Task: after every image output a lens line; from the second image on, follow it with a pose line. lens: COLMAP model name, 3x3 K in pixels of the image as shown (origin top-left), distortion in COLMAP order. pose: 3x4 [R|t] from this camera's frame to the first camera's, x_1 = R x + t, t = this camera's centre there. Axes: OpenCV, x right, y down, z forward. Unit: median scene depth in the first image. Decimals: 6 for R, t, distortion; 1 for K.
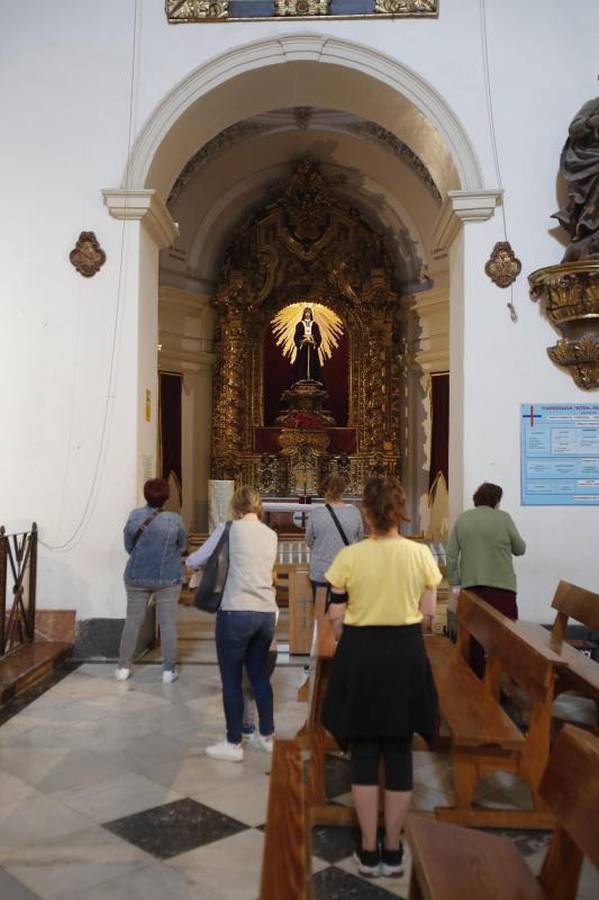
lens RADIAL K [[854.4, 0, 303.5], [0, 854.4, 454.1], [0, 0, 1]] dist [-0.020968, 0.127997]
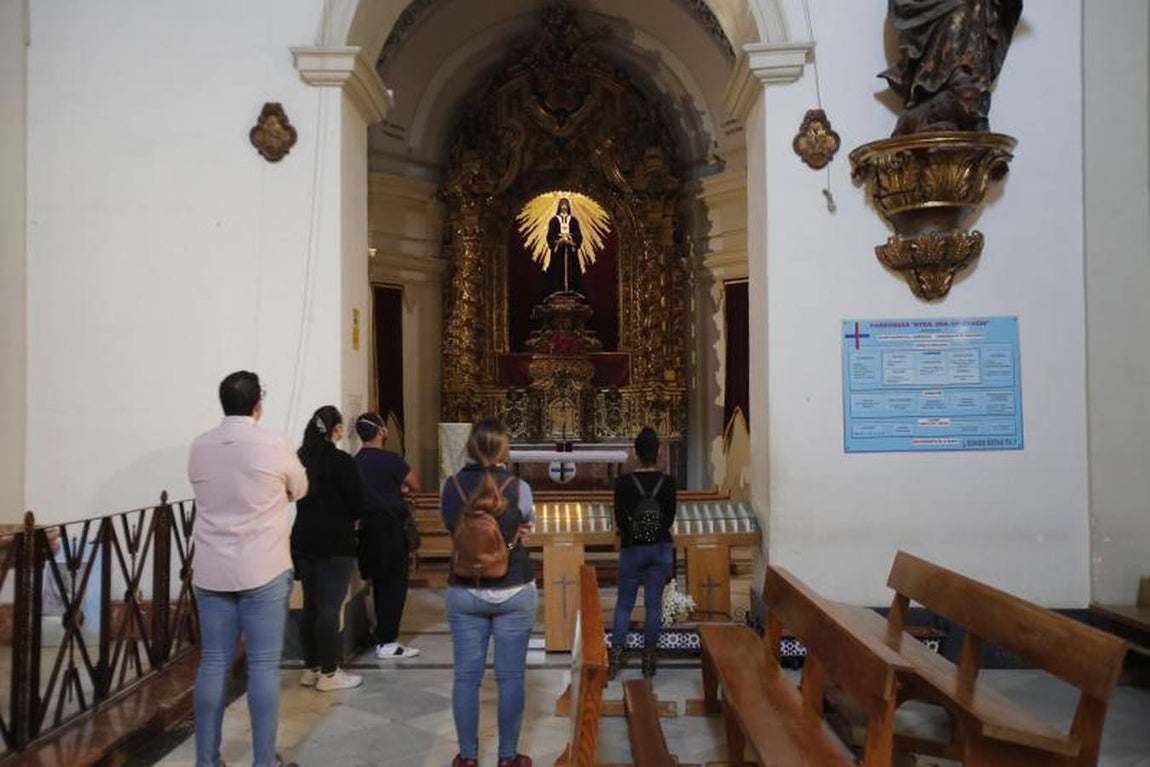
lens RADIAL K [[1091.7, 0, 575.8], [0, 1091.7, 378.0], [0, 0, 1]] dist [-0.020968, 0.127997]
pose [[0.999816, -0.014531, 0.012515, 0.001033], [0.014611, 0.999873, -0.006349, -0.001914], [-0.012421, 0.006531, 0.999902, 0.010631]]
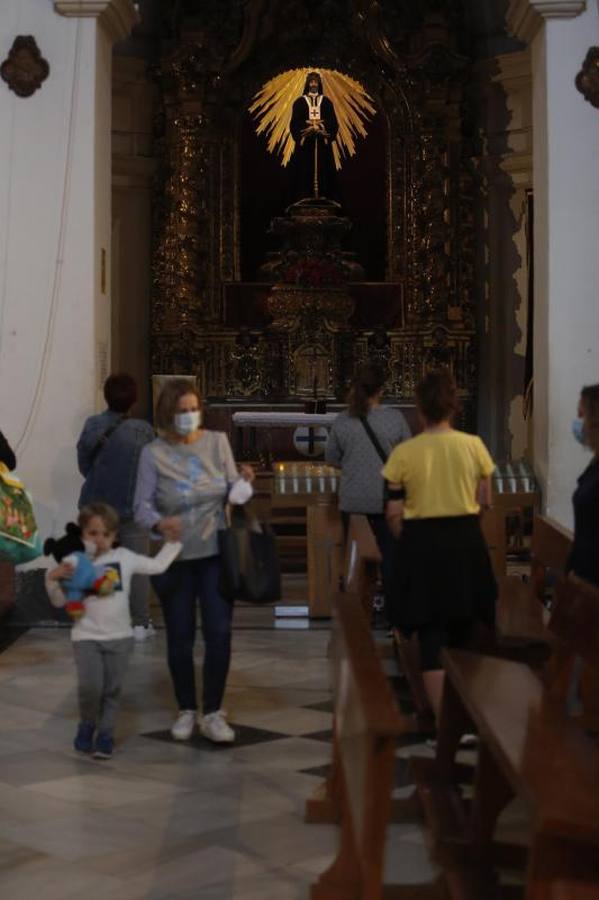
lens RADIAL K [[1814.7, 0, 319.3], [0, 1814.7, 451.2], [0, 0, 1]] dist [-0.337245, 0.068408]
pose [[0.999825, -0.010031, 0.015787, -0.014207], [0.008831, 0.997193, 0.074350, -0.008518], [-0.016488, -0.074197, 0.997107, -0.236380]]
